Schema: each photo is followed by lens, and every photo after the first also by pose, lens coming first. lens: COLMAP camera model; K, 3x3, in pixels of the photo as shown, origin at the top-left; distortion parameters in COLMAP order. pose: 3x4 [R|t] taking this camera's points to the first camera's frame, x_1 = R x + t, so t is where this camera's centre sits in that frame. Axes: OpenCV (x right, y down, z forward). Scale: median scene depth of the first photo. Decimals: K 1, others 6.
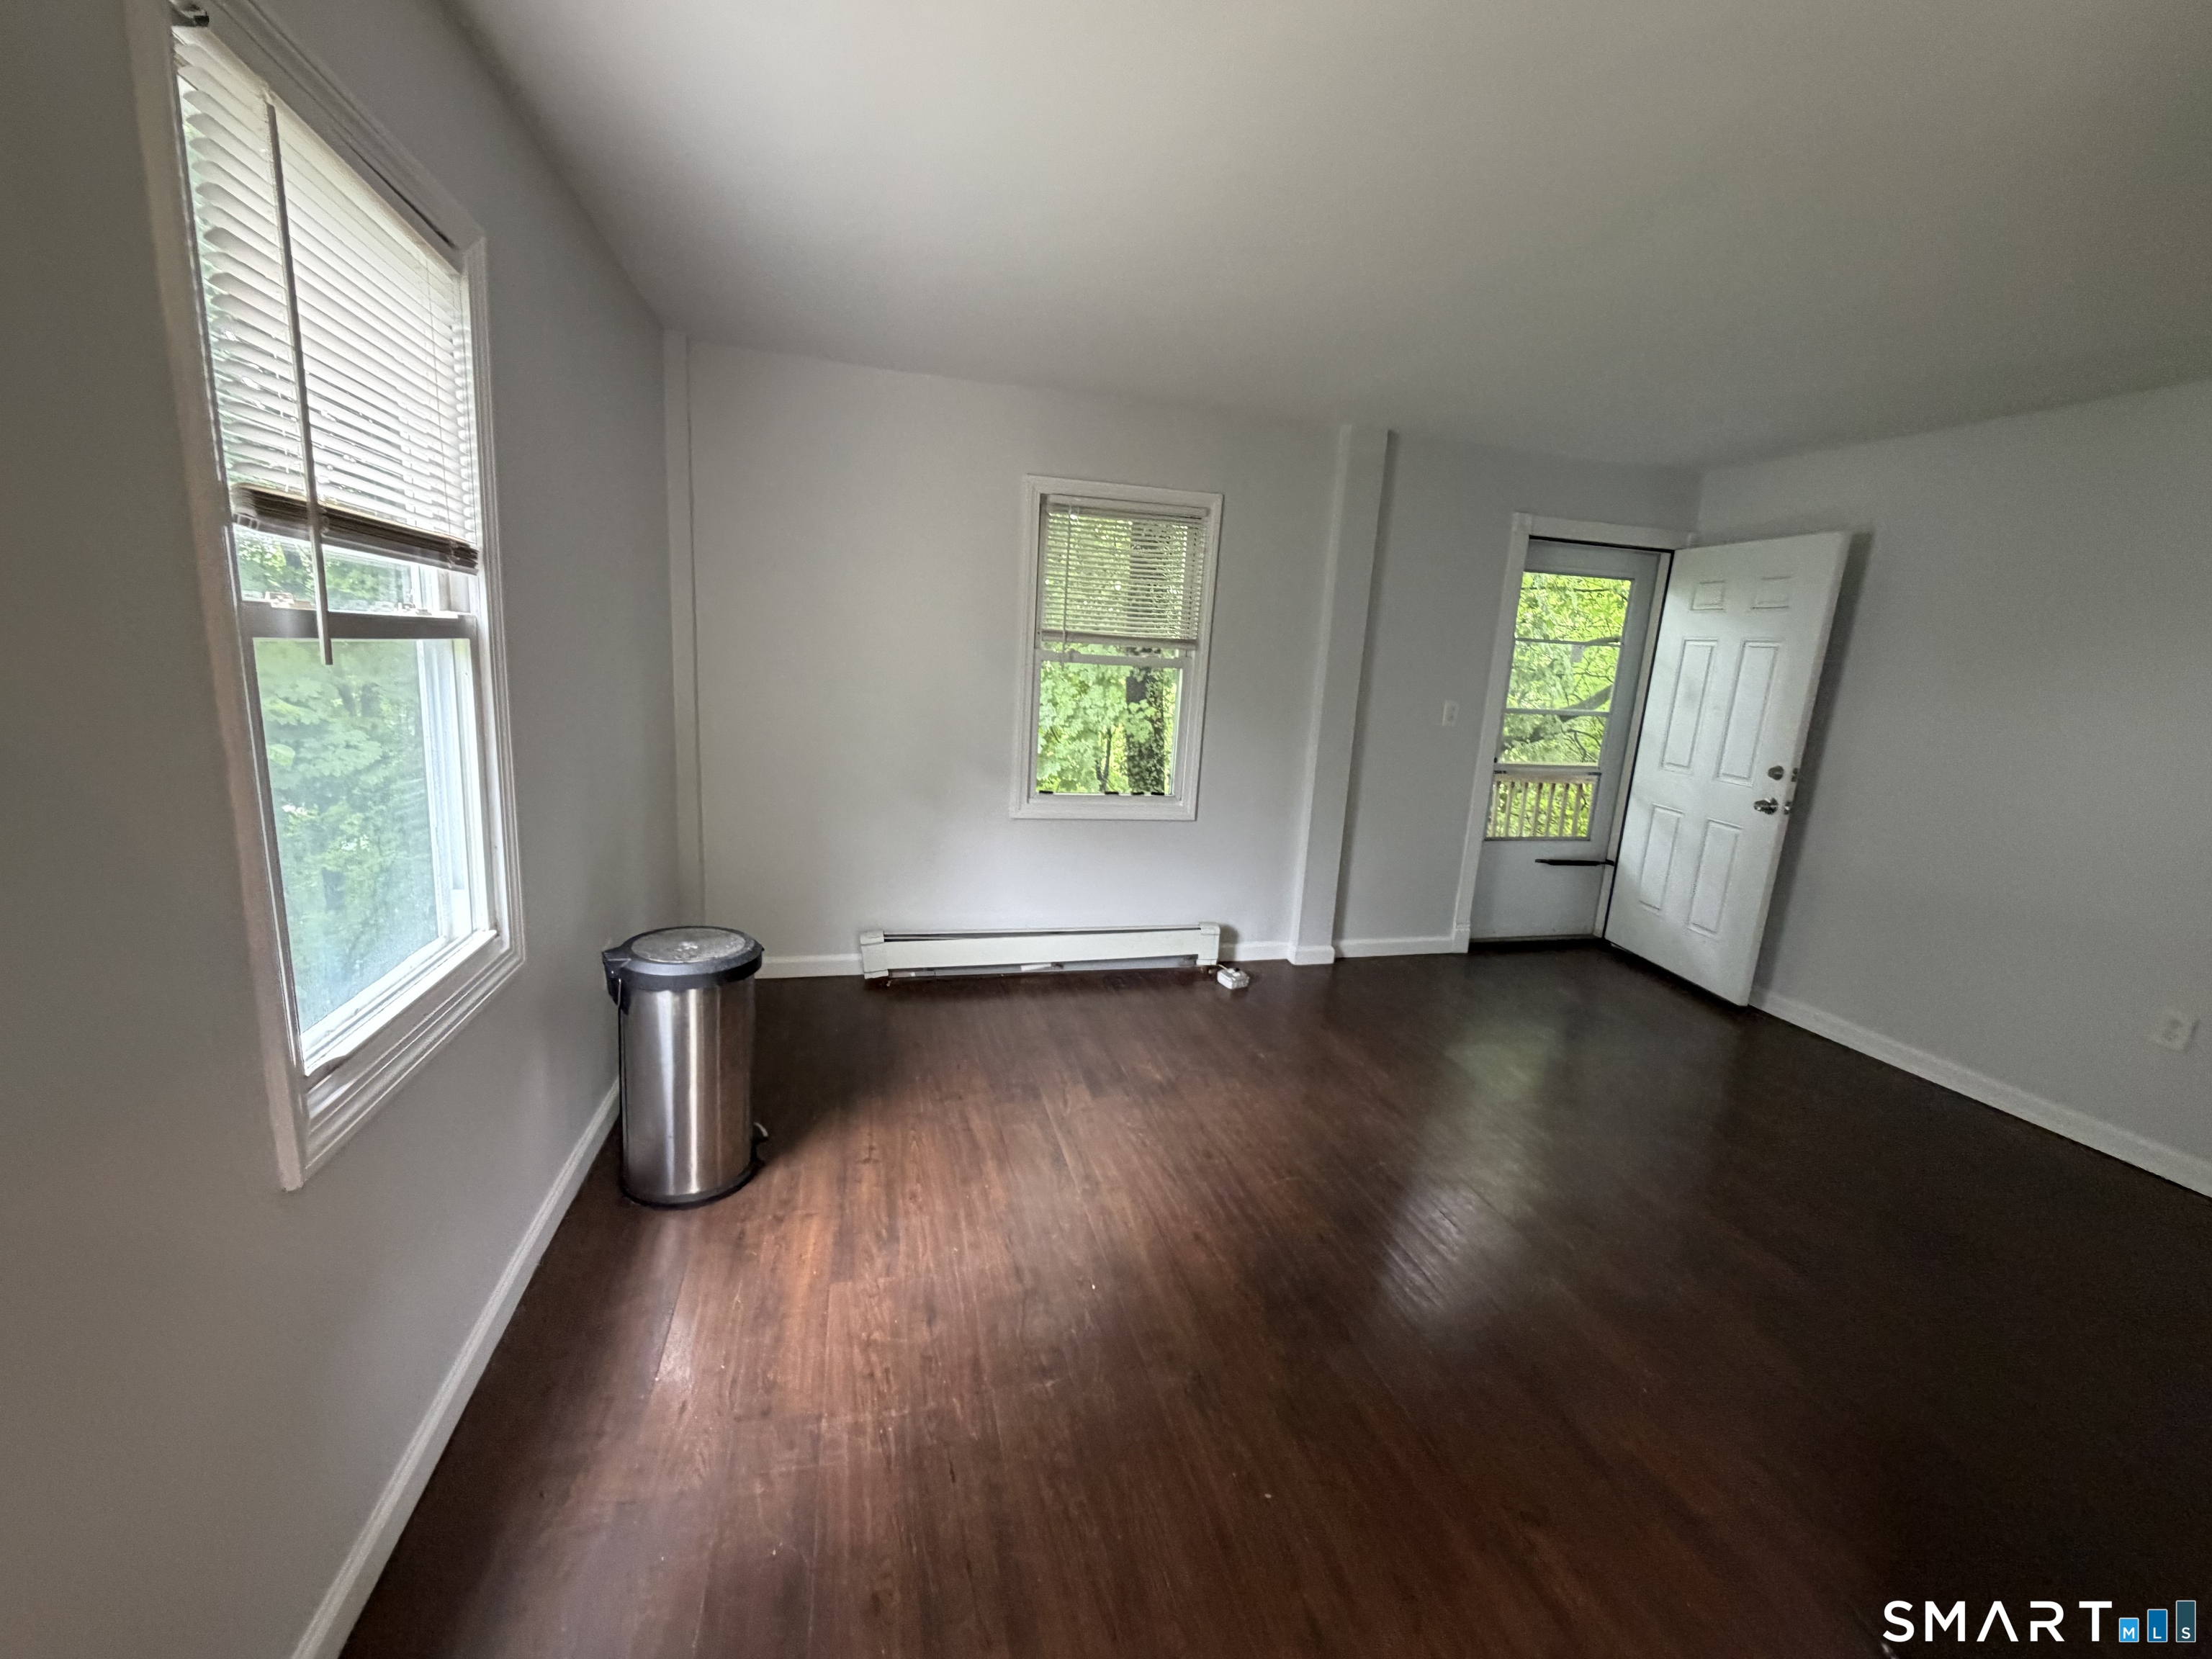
lens RADIAL K [[892.1, 0, 1108.7], [0, 892.1, 833.0], [0, 0, 1]] dist [0.002326, 0.000217]
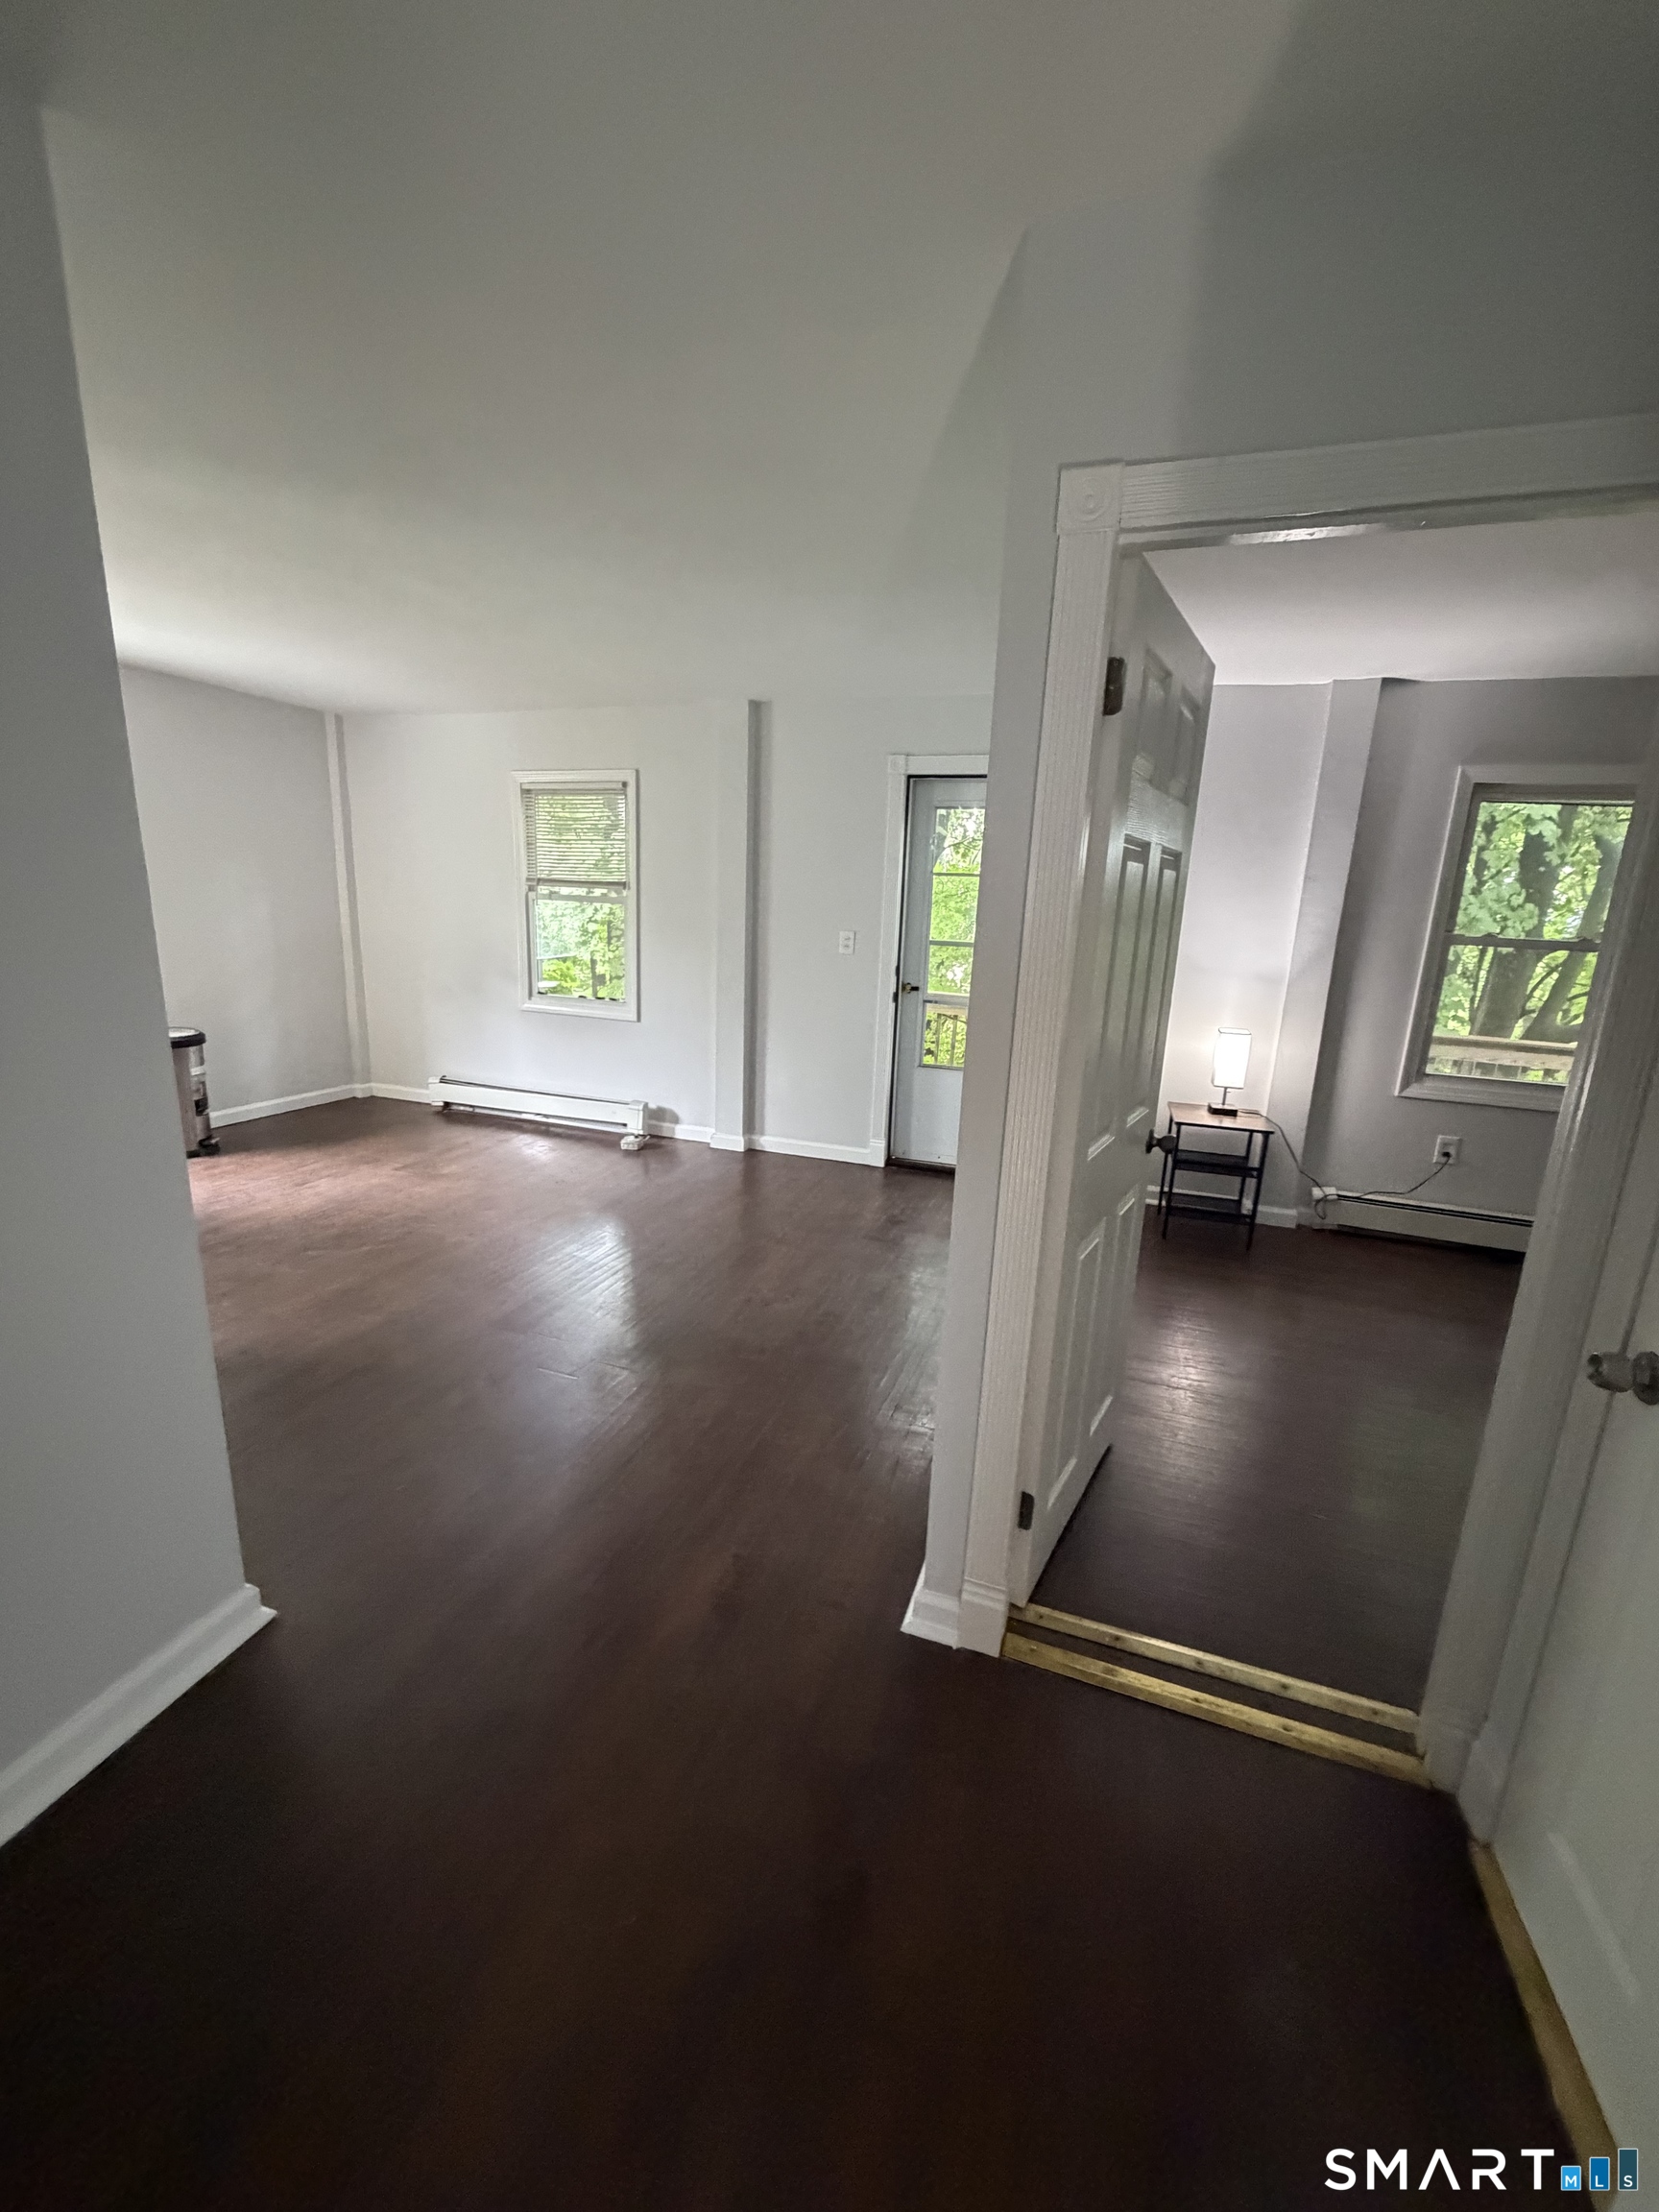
lens RADIAL K [[906.1, 0, 833.3], [0, 906.1, 1093.6], [0, 0, 1]] dist [0.002154, -0.000100]
pose [[0.826777, 0.099376, -0.553682, 1.133308], [-0.102627, 0.994400, 0.025231, 0.029599], [0.553089, 0.035962, 0.832346, 0.067355]]
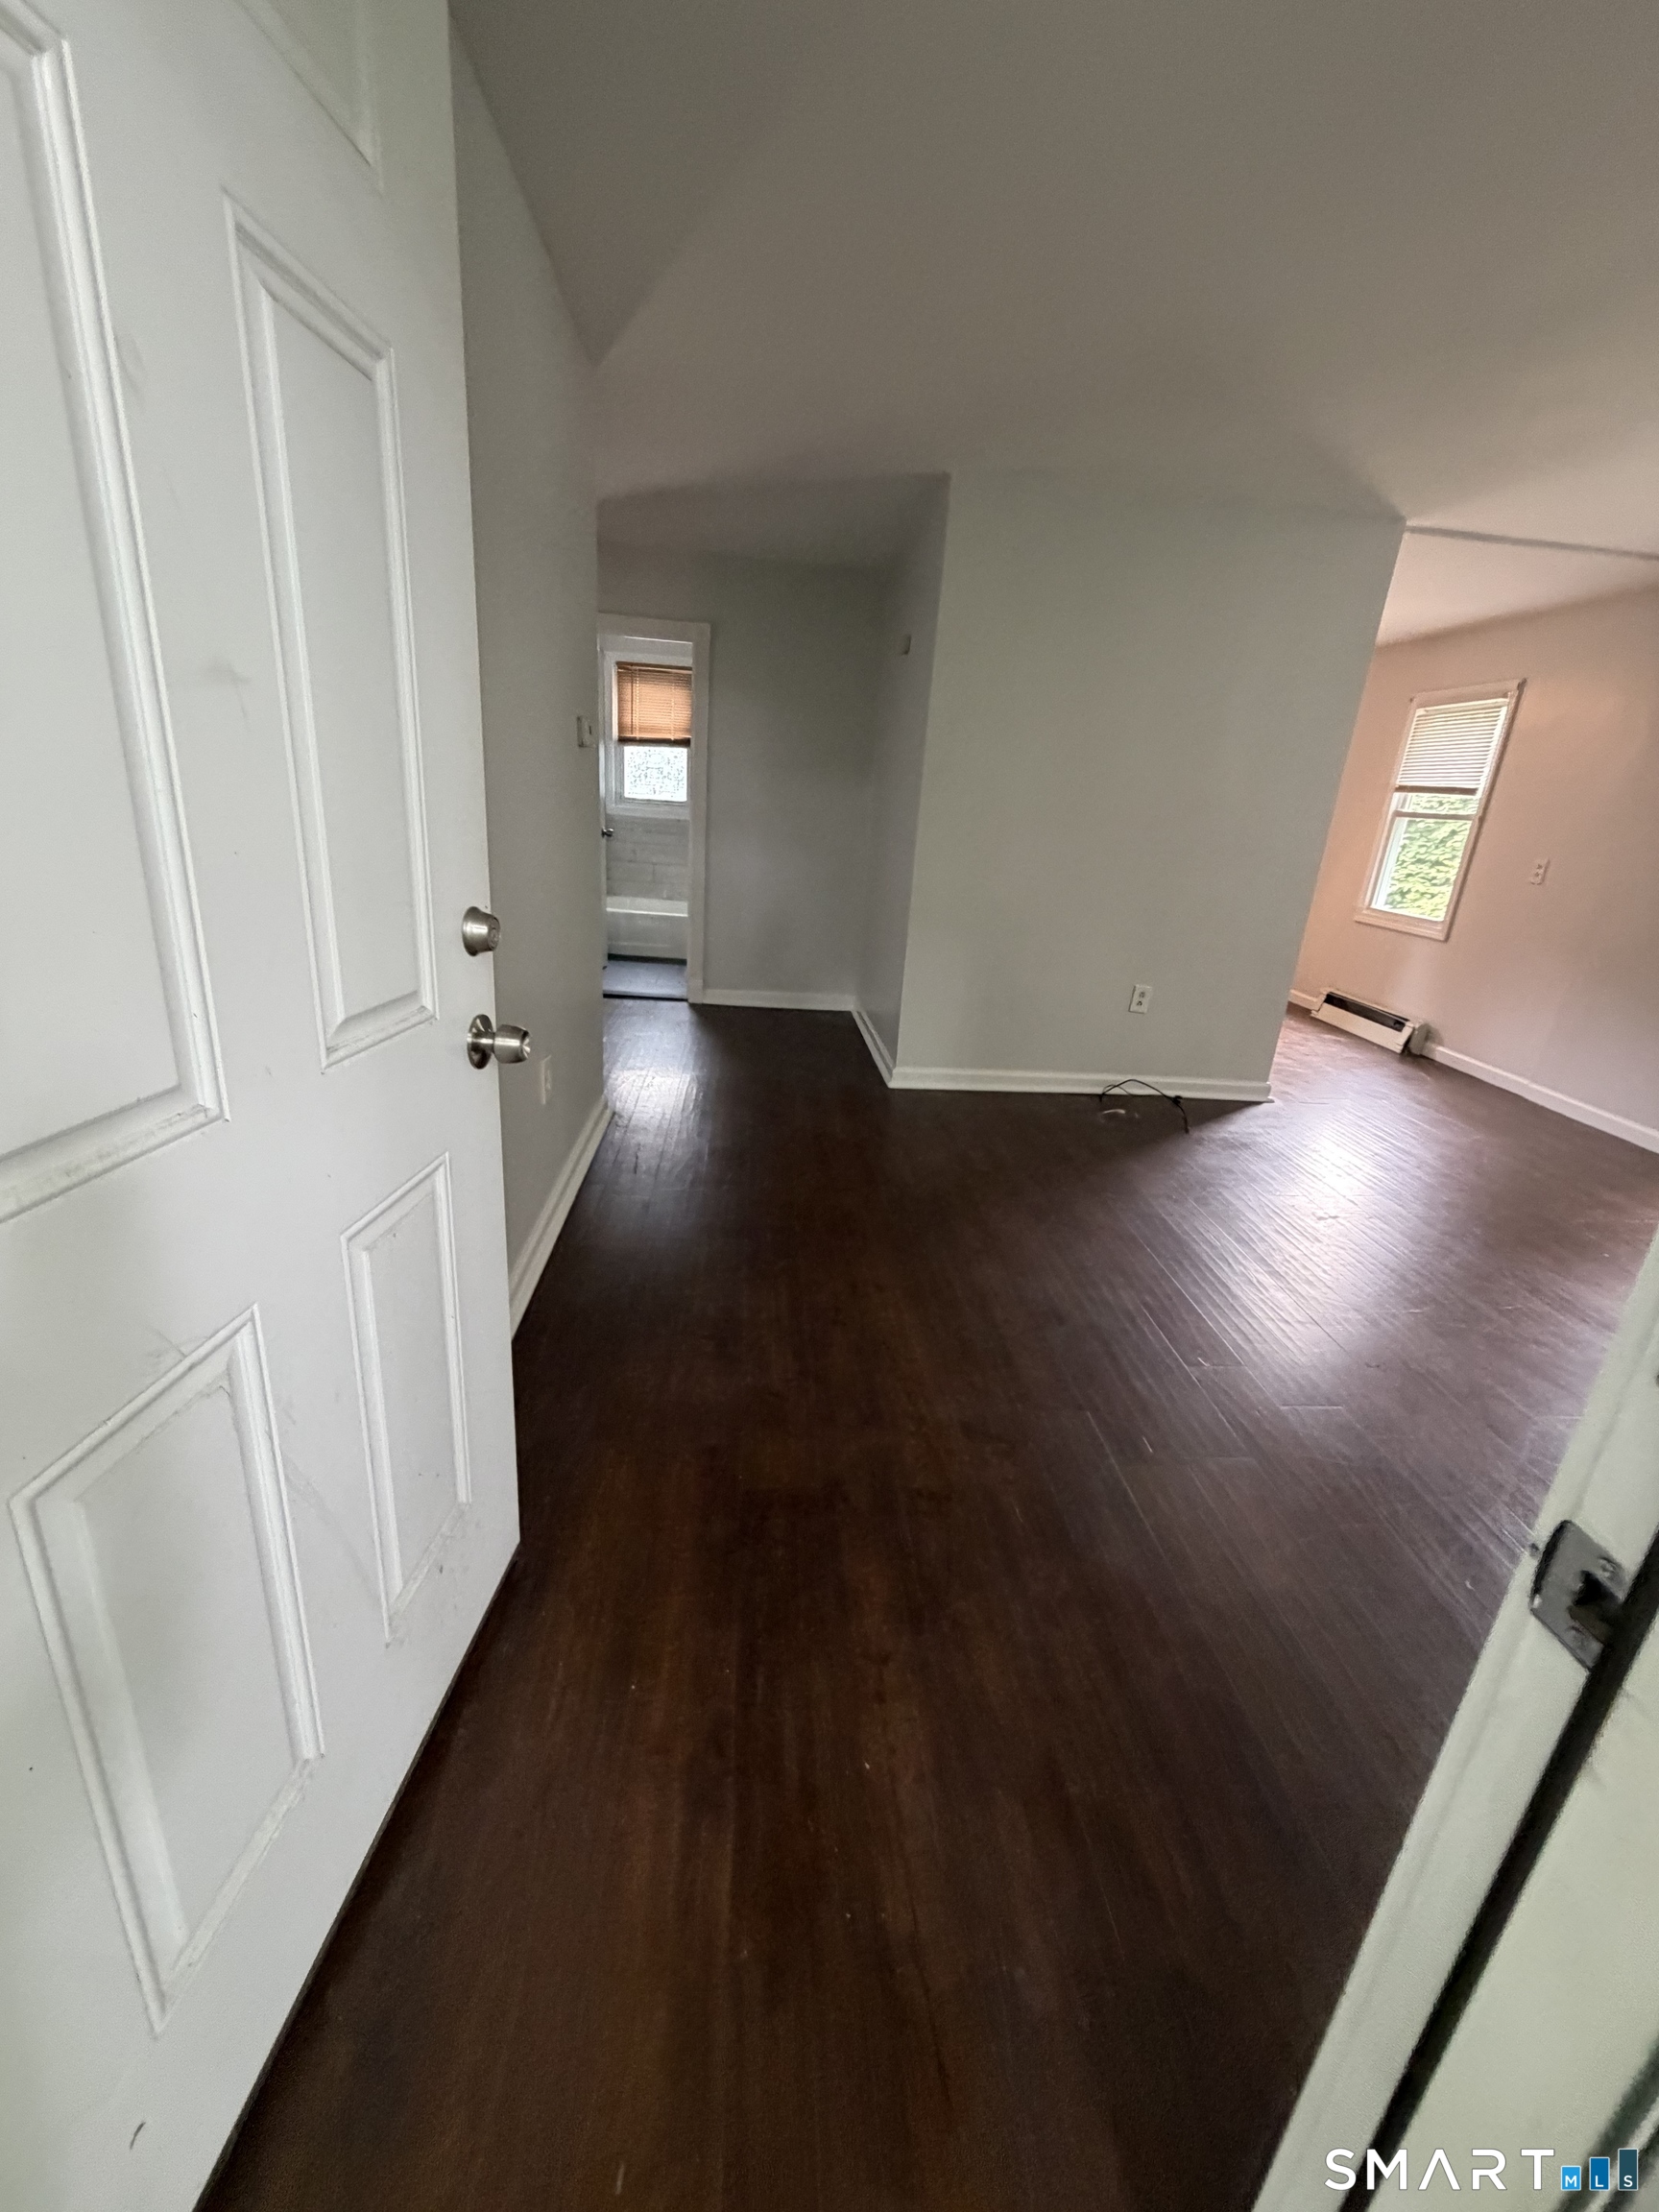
lens RADIAL K [[892.1, 0, 828.9], [0, 892.1, 1105.9], [0, 0, 1]] dist [0.002326, 0.000217]
pose [[-0.975150, -0.183007, 0.124863, 0.576651], [-0.093009, 0.849699, 0.519000, -0.182396], [-0.201077, 0.494490, -0.845605, 1.256782]]
